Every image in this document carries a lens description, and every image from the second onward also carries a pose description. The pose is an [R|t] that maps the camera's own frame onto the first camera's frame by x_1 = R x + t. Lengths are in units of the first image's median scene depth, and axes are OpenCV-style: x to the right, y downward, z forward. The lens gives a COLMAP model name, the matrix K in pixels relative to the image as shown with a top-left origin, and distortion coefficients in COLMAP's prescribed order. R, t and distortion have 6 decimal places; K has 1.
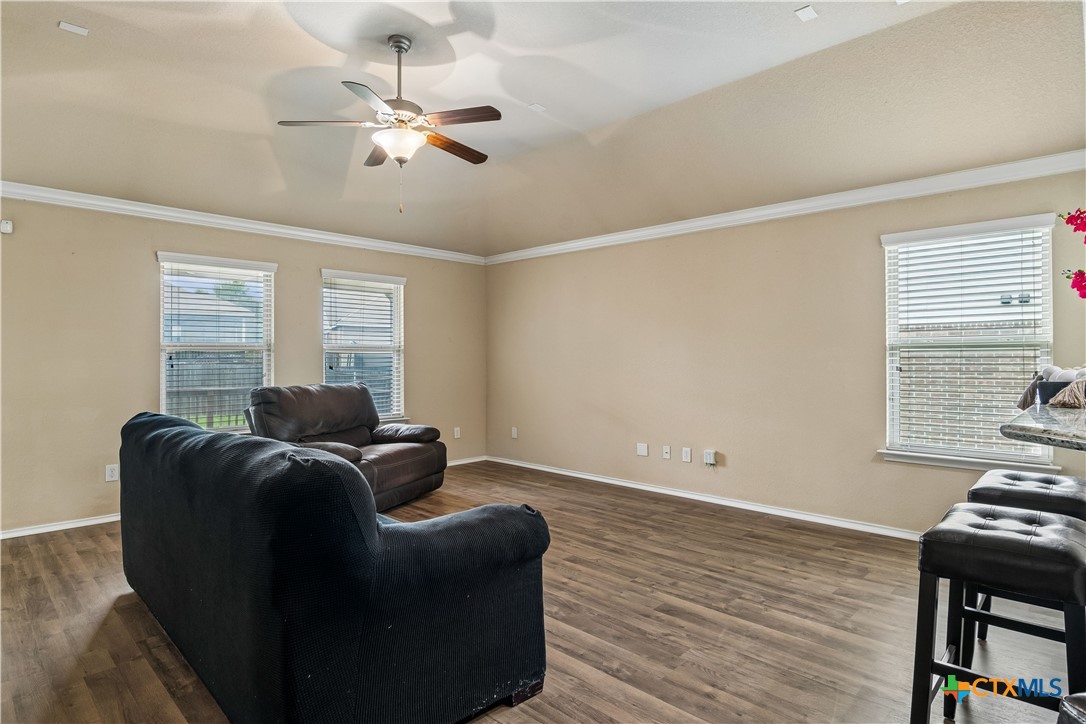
lens RADIAL K [[591.8, 0, 541.2], [0, 591.8, 356.5], [0, 0, 1]] dist [-0.004073, -0.001035]
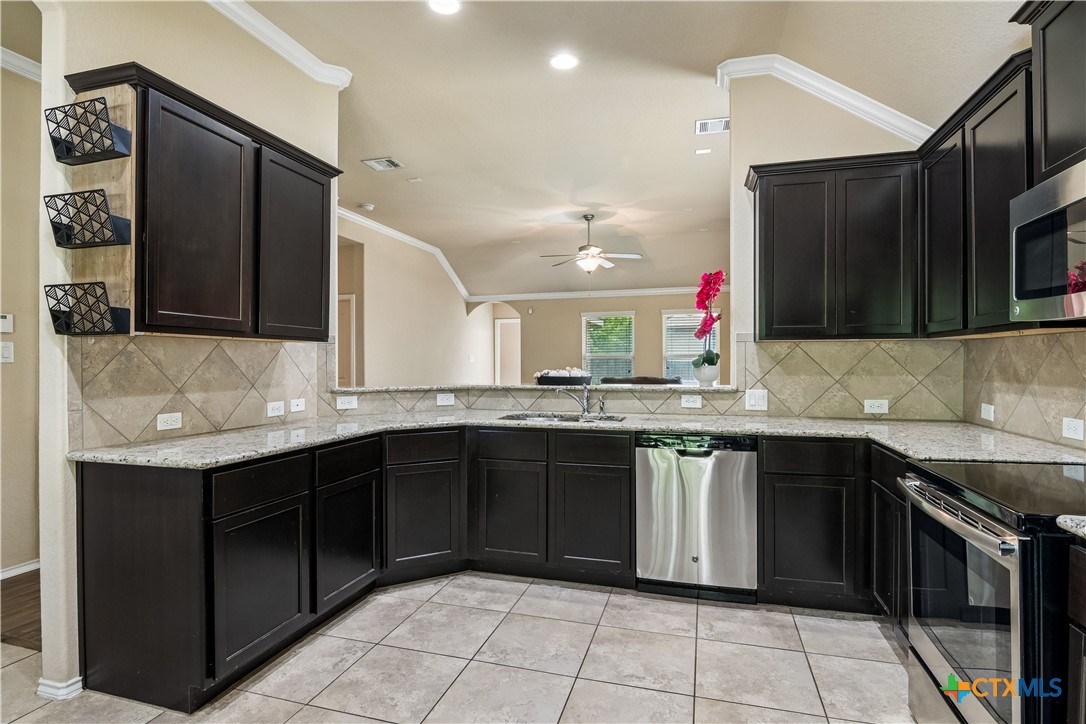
lens RADIAL K [[550.0, 0, 545.9], [0, 550.0, 358.3], [0, 0, 1]] dist [-0.006330, -0.001613]
pose [[0.482421, -0.005160, -0.875924, 1.432330], [0.007735, 0.999969, -0.001630, -0.014681], [0.875905, -0.005989, 0.482446, -0.103385]]
